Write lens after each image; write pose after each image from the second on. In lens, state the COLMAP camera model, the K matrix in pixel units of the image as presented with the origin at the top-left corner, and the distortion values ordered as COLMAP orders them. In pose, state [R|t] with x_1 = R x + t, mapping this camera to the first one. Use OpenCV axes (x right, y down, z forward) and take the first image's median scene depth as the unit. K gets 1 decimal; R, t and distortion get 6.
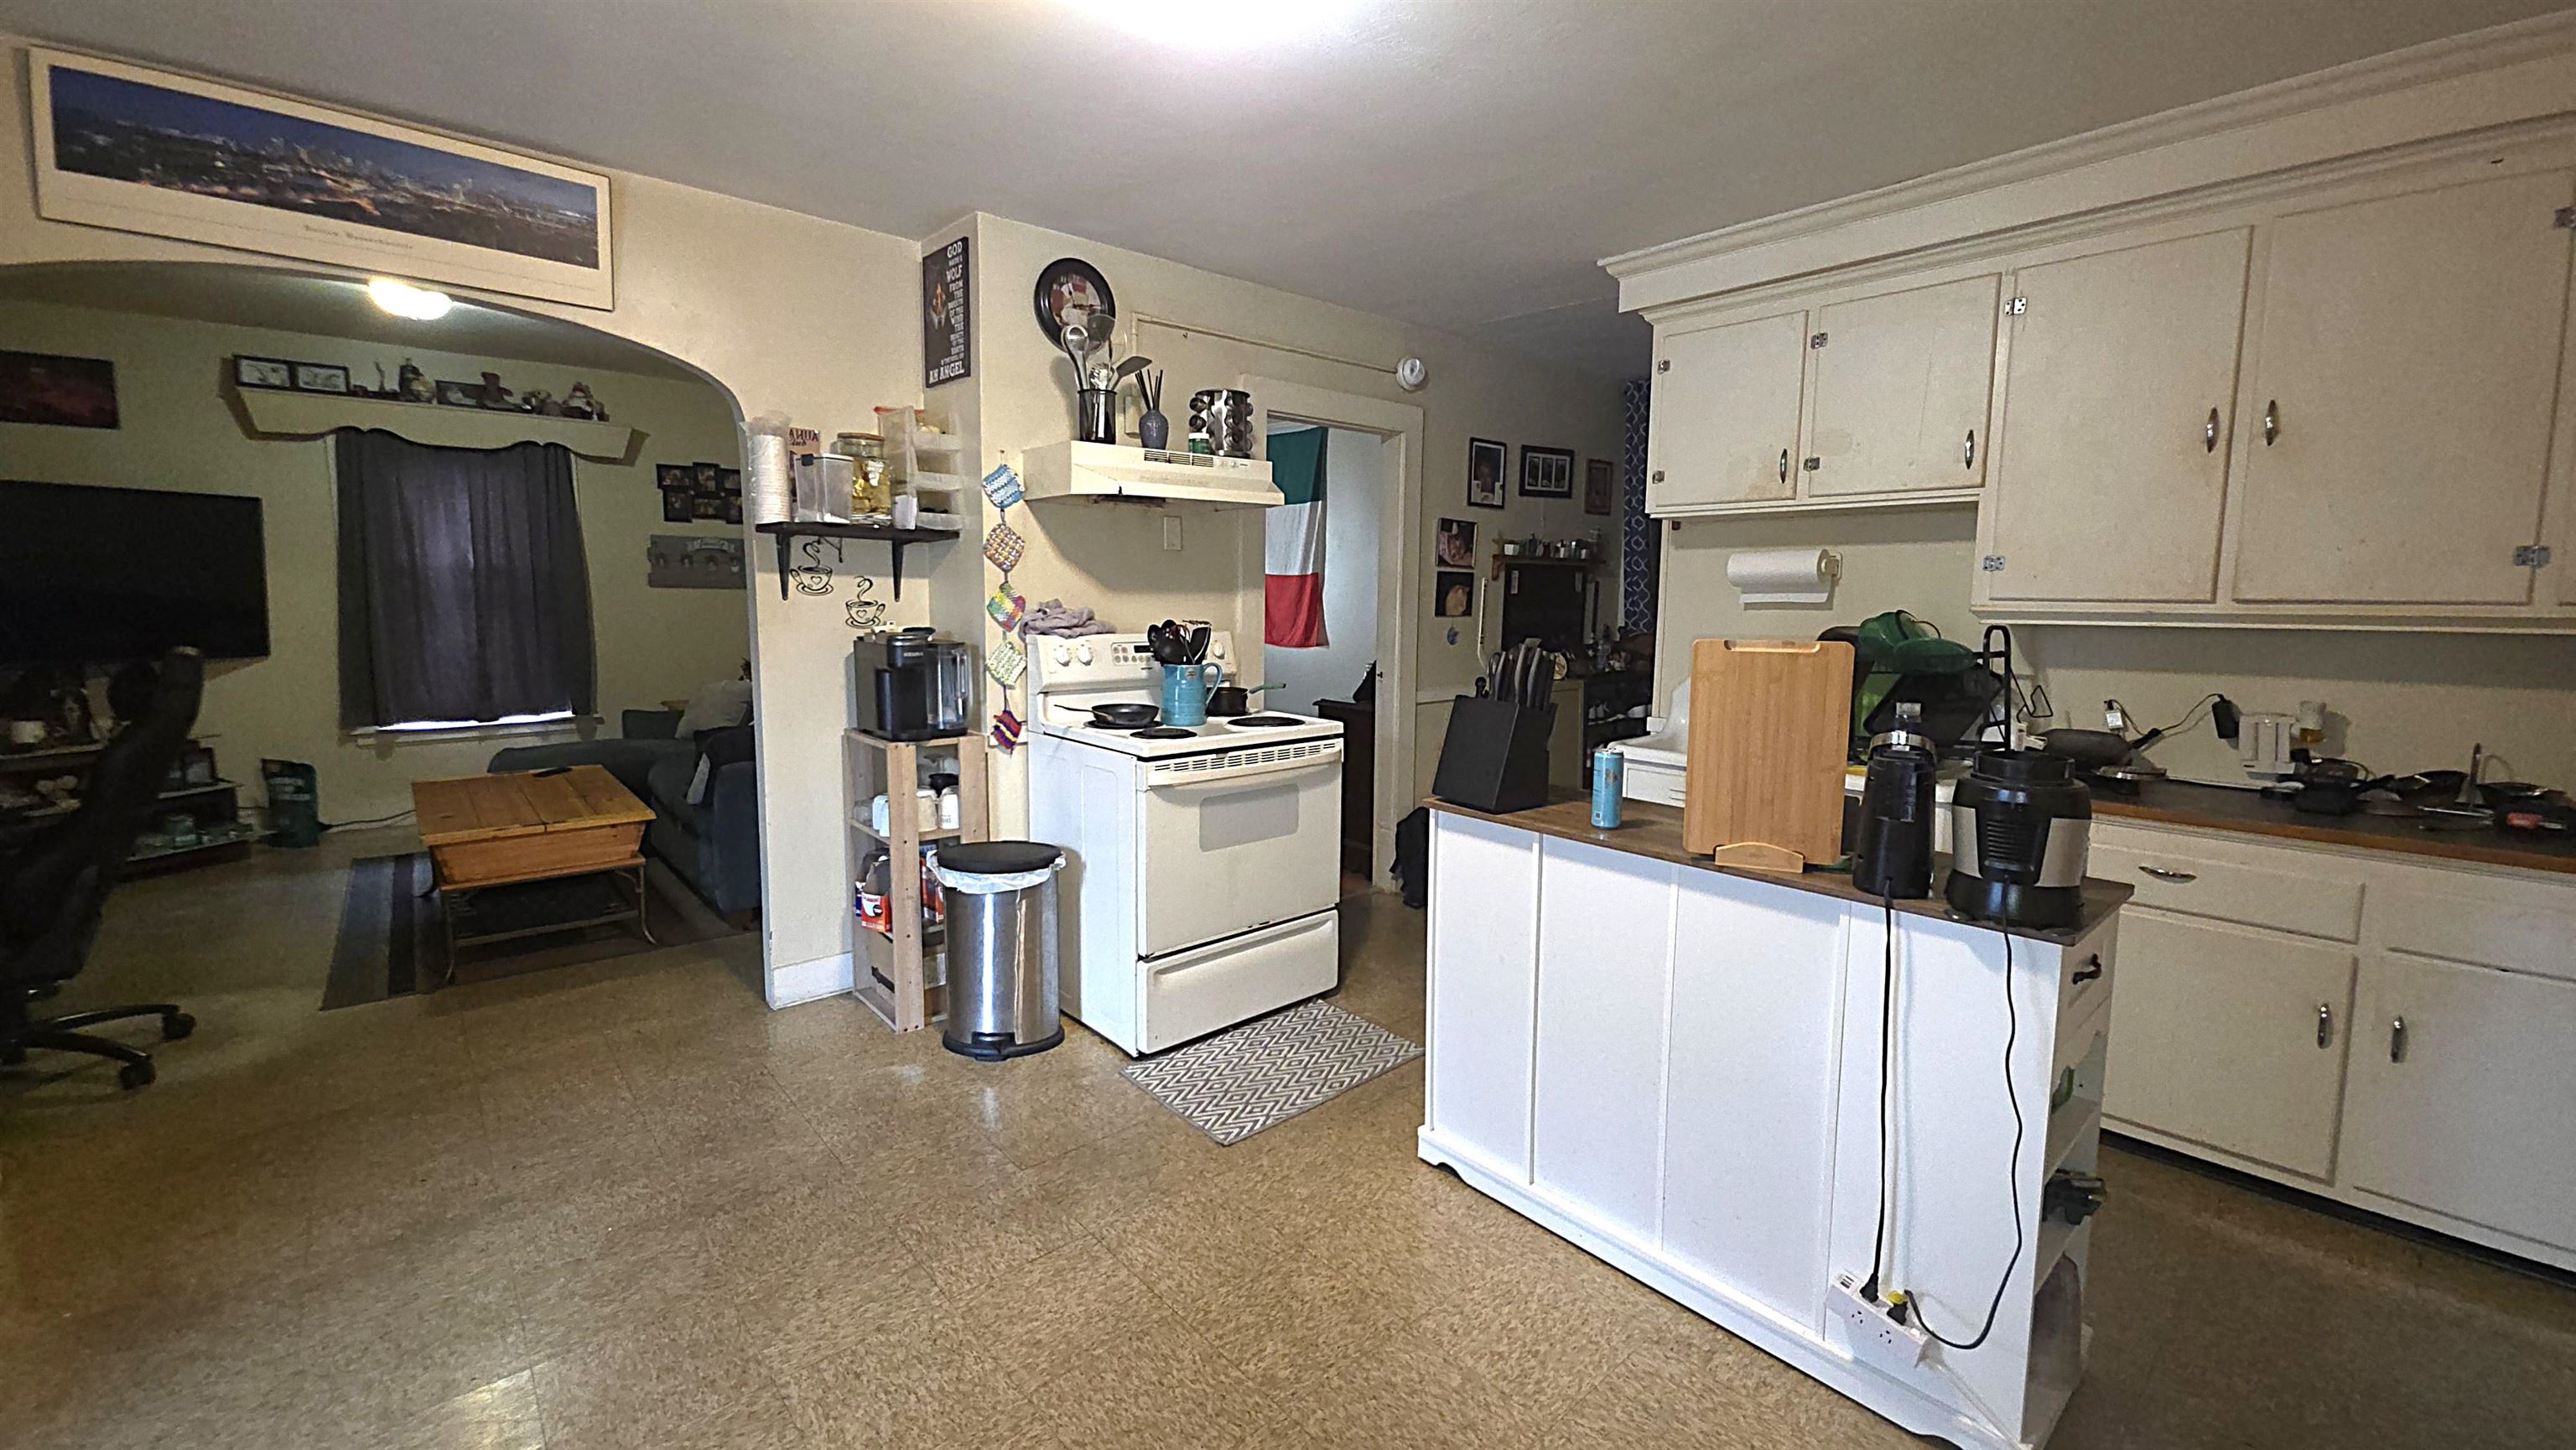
lens RADIAL K [[1018.0, 0, 1284.3], [0, 1018.0, 704.8], [0, 0, 1]] dist [0.004319, -0.004690]
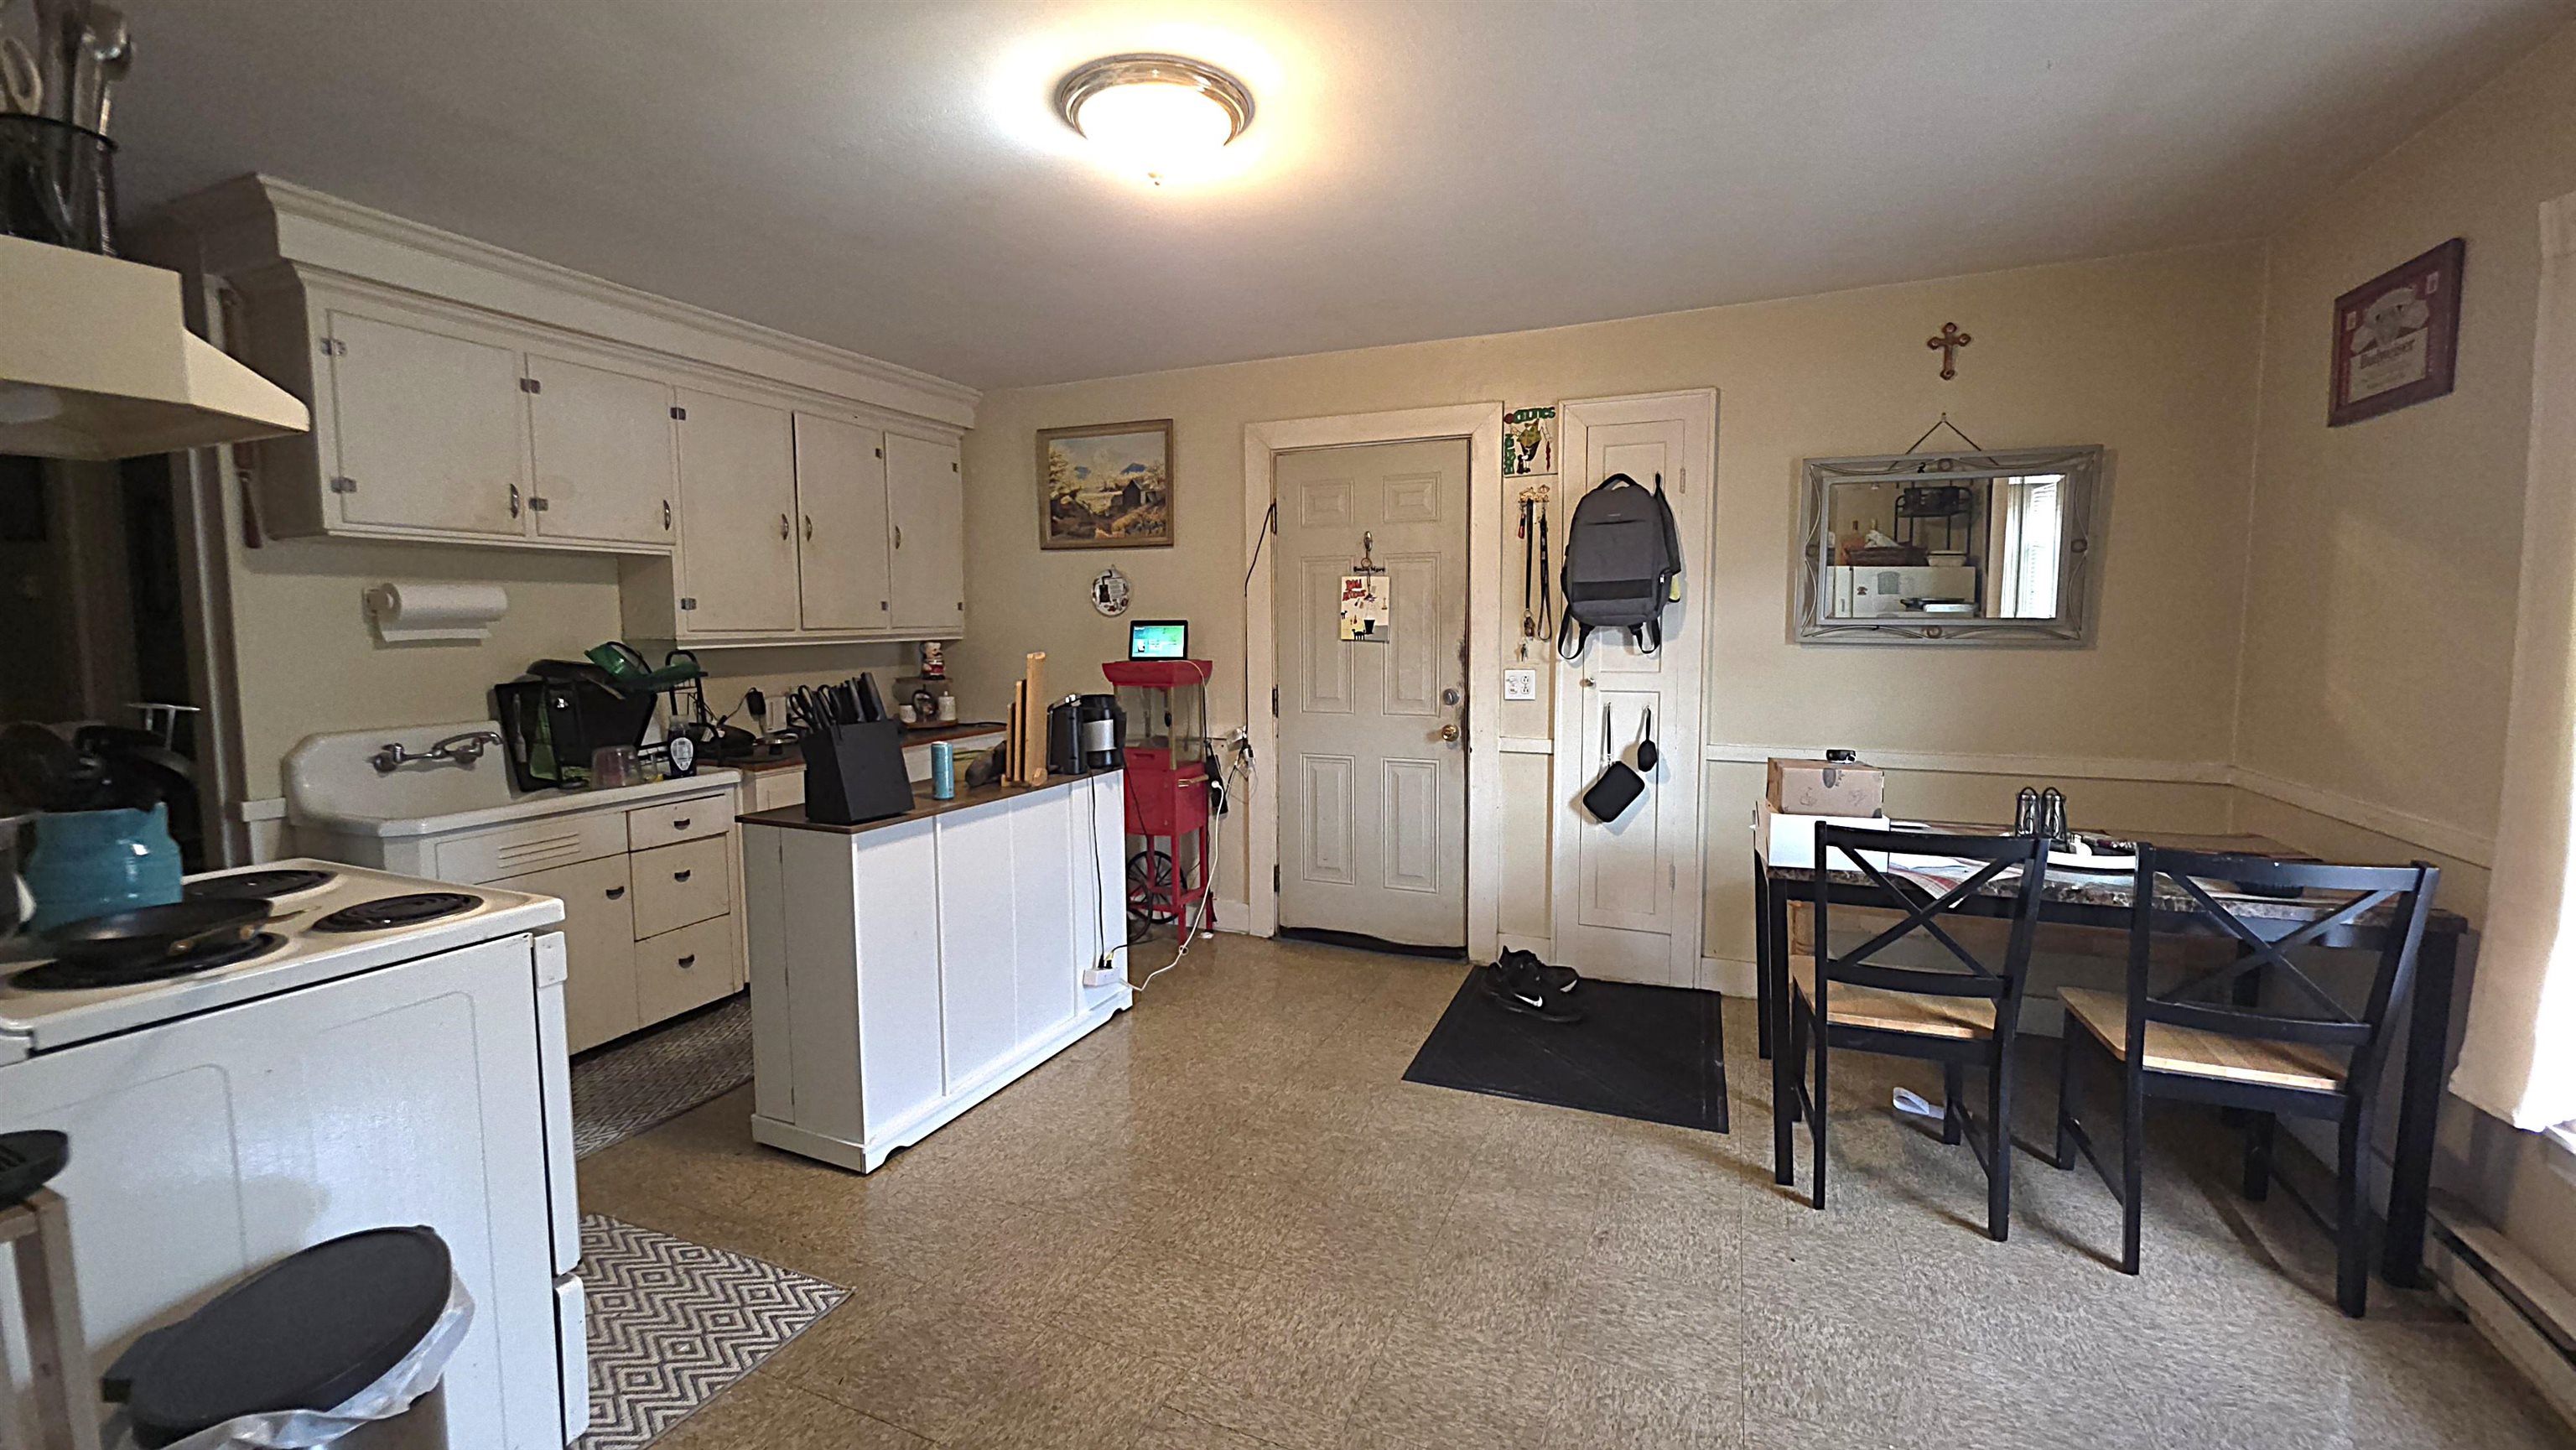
lens RADIAL K [[1018.0, 0, 1284.3], [0, 1018.0, 704.8], [0, 0, 1]] dist [0.004319, -0.004690]
pose [[-0.421605, -0.077501, 0.903462, -0.882301], [0.104207, 0.985599, 0.133176, -0.111191], [-0.900772, 0.150294, -0.407457, 0.905664]]
